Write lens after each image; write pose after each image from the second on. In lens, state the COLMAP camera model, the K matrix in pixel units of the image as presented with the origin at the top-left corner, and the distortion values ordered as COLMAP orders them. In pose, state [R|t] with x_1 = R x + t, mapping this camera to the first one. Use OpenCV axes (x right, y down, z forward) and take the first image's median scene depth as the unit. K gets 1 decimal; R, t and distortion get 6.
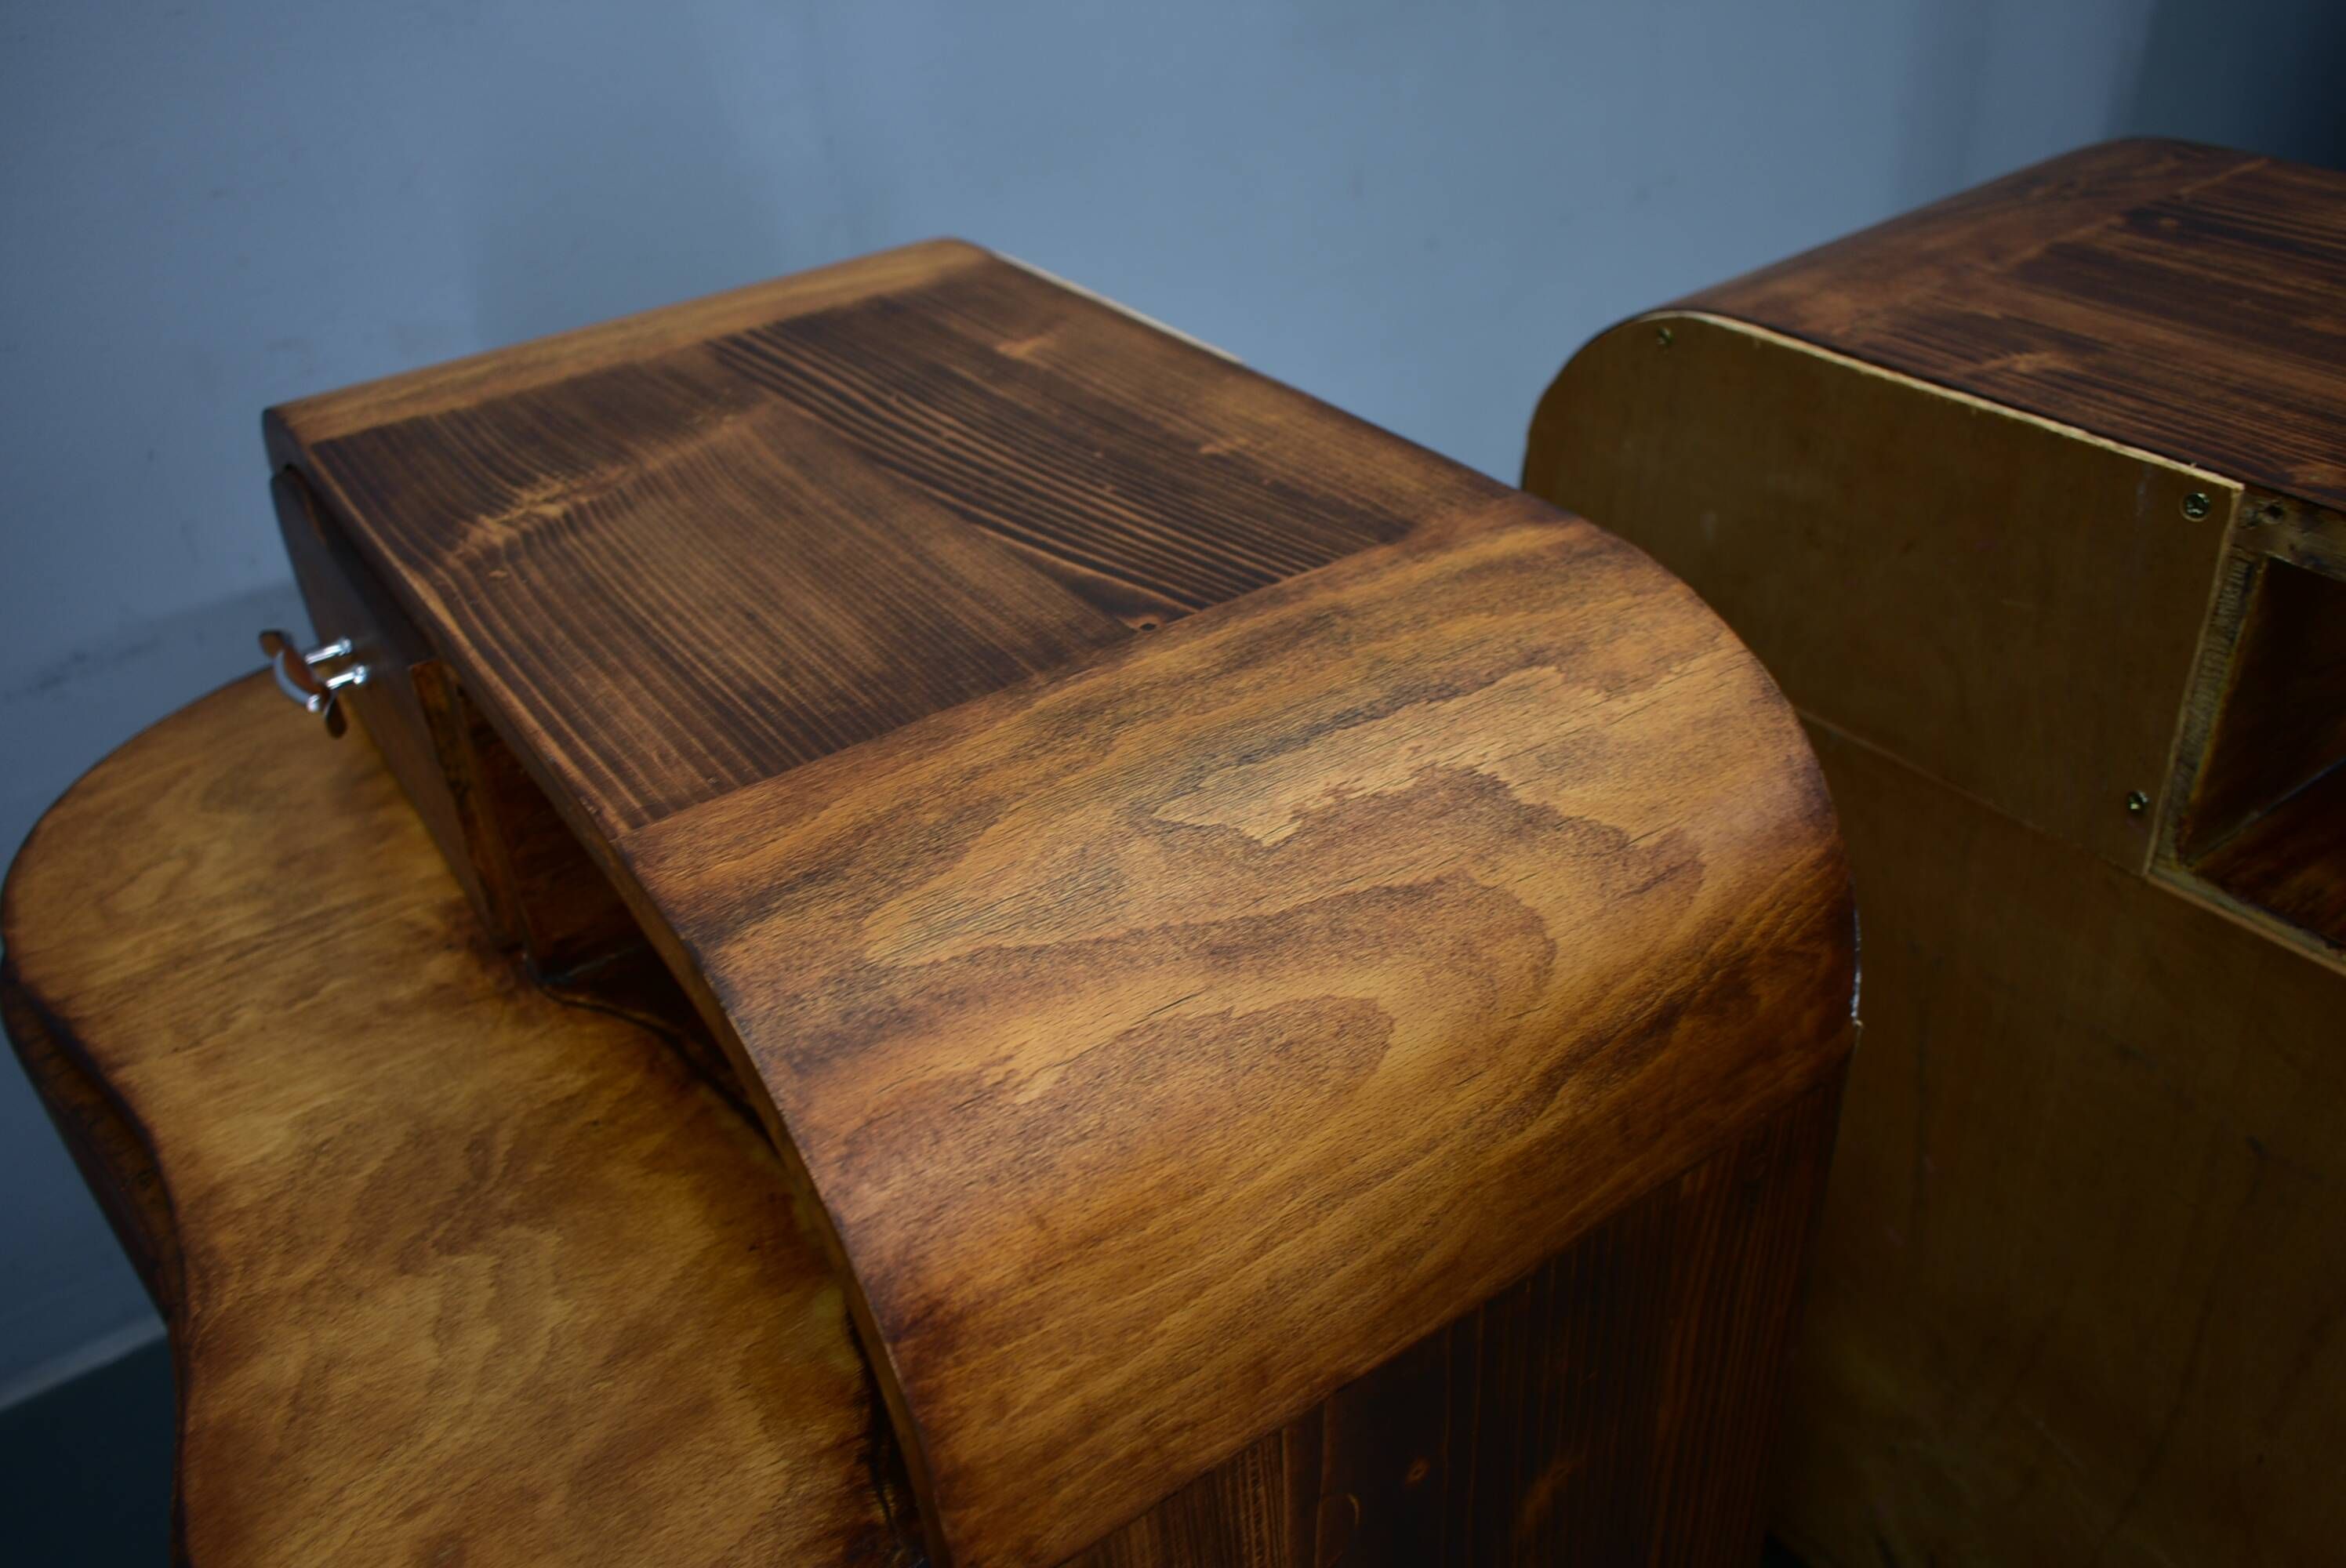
lens RADIAL K [[1839.7, 0, 1173.0], [0, 1839.7, 784.0], [0, 0, 1]] dist [0.004150, 0.005434]
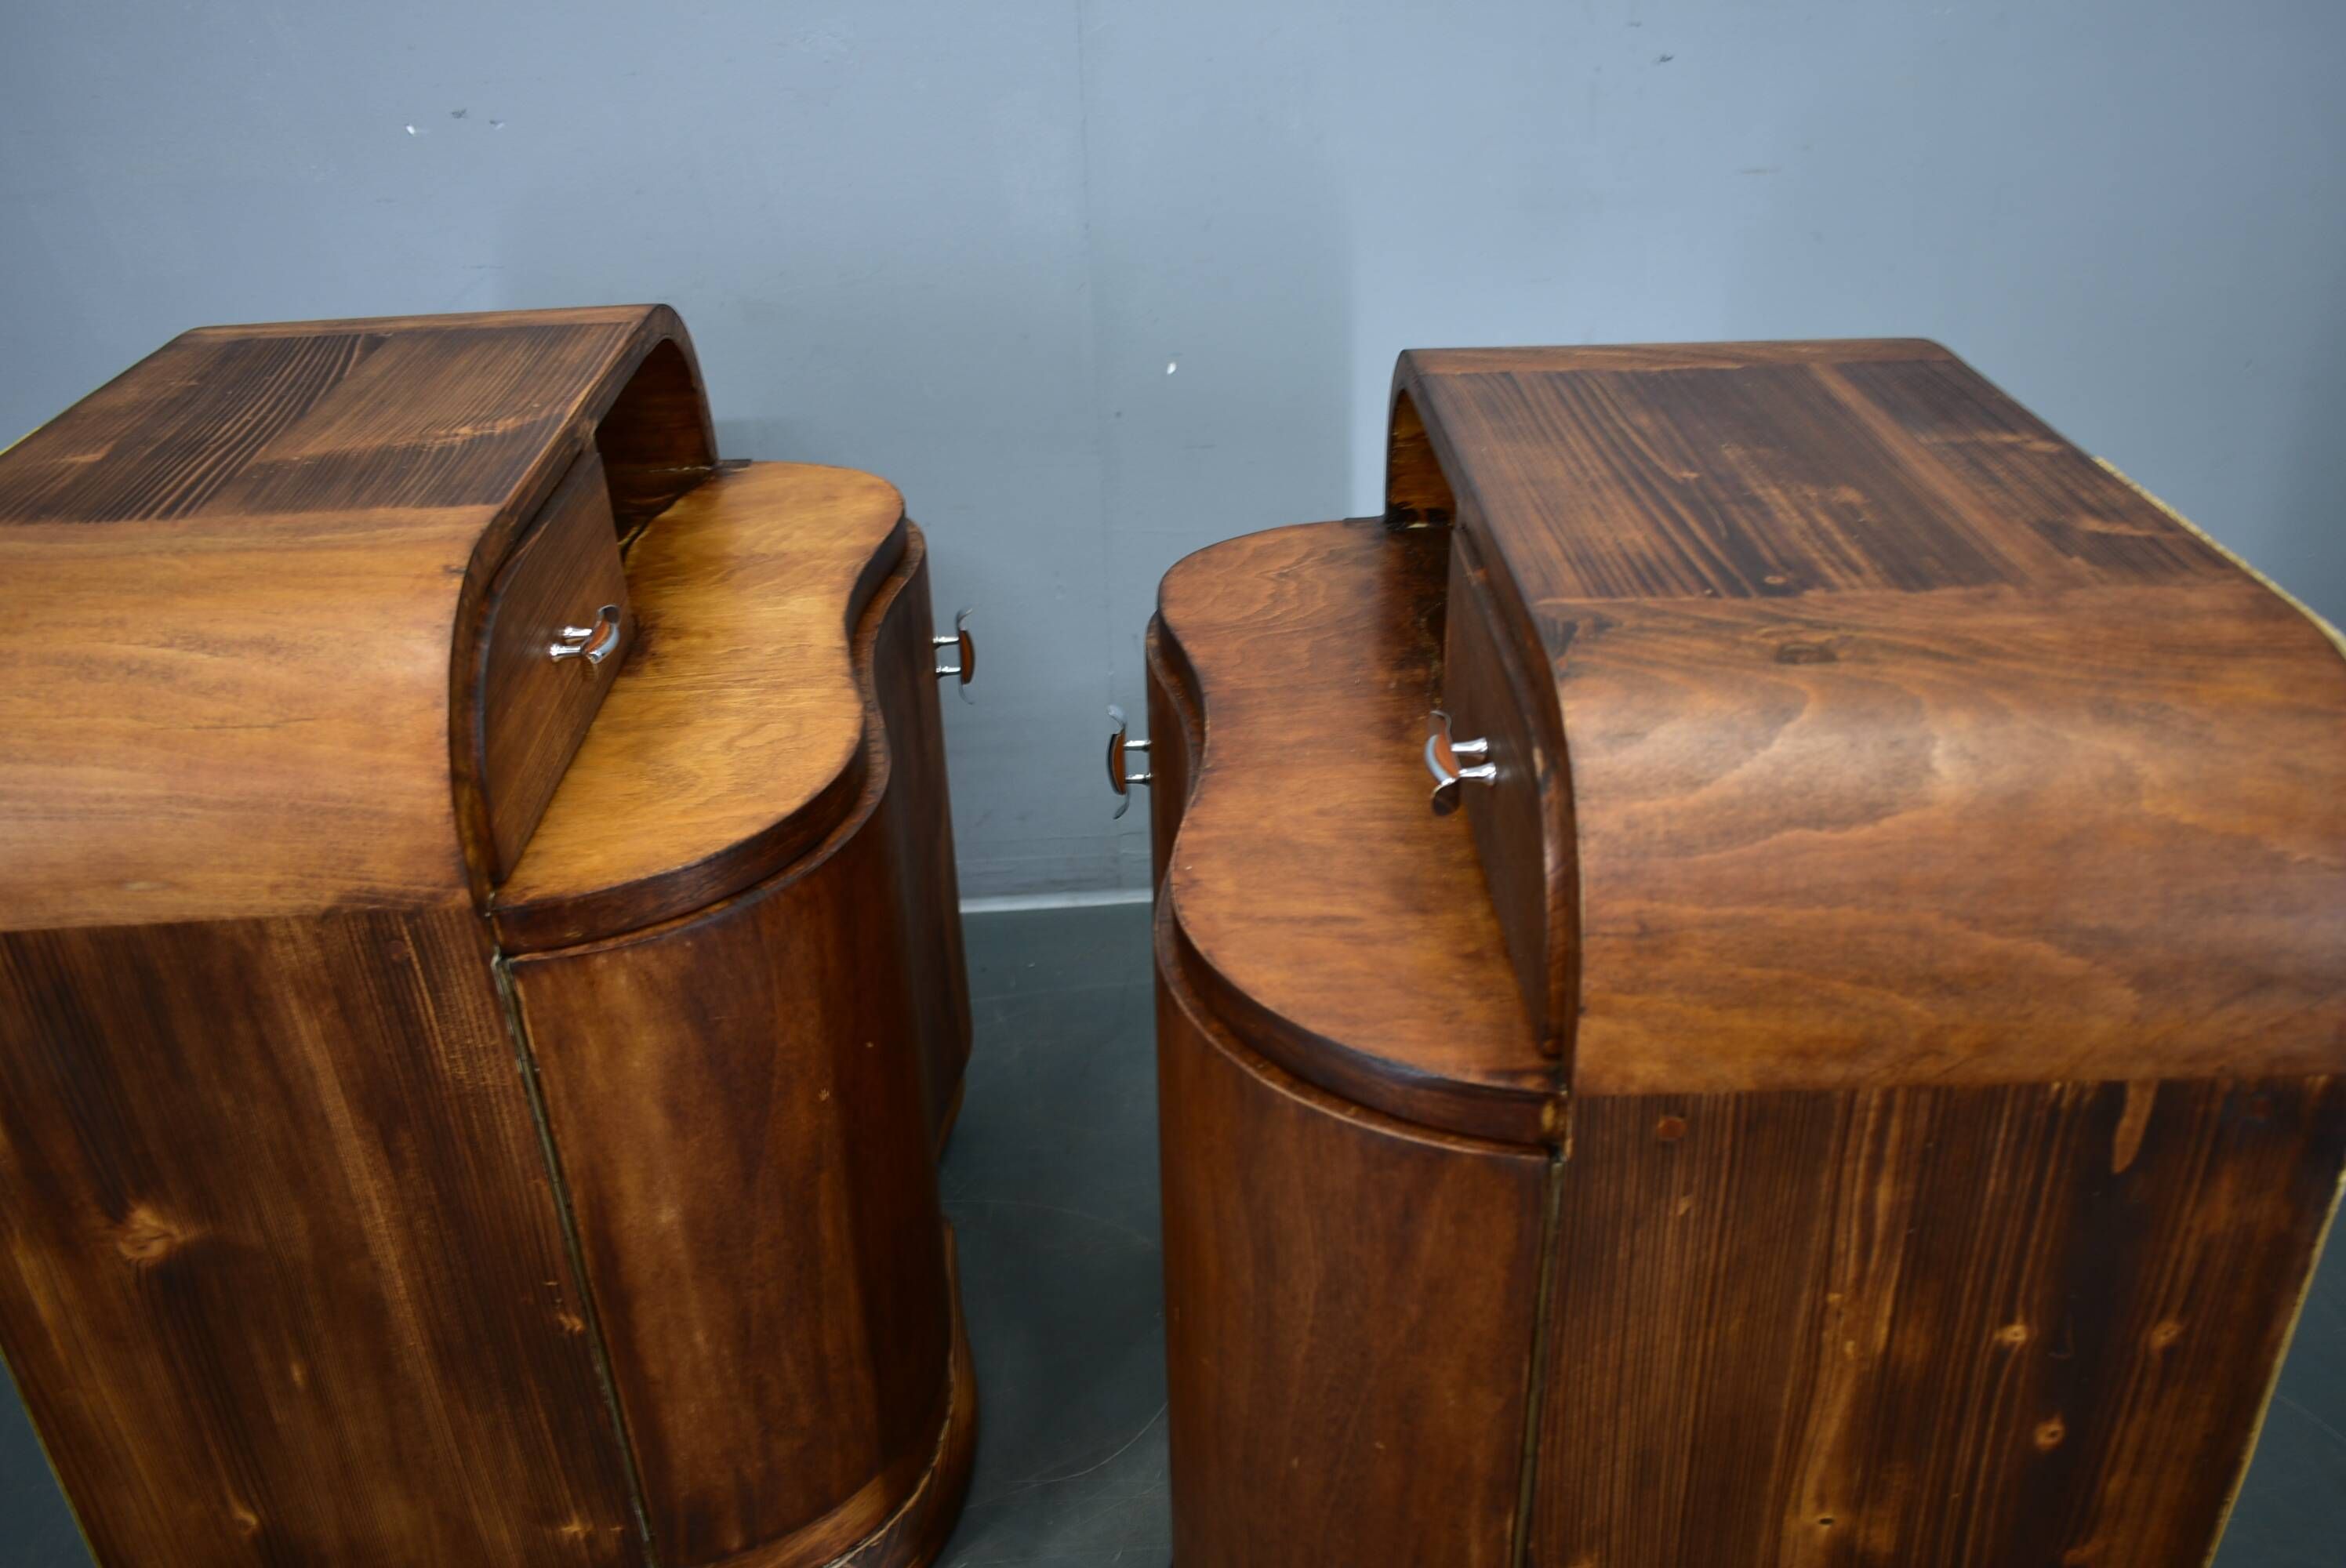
lens RADIAL K [[1887.1, 0, 1173.0], [0, 1887.1, 784.0], [0, 0, 1]] dist [-0.014603, 0.014815]
pose [[-0.838442, -0.184762, 0.512716, -1.654730], [0.371301, 0.494999, 0.785564, -0.996524], [-0.398936, 0.849023, -0.346426, 1.490710]]
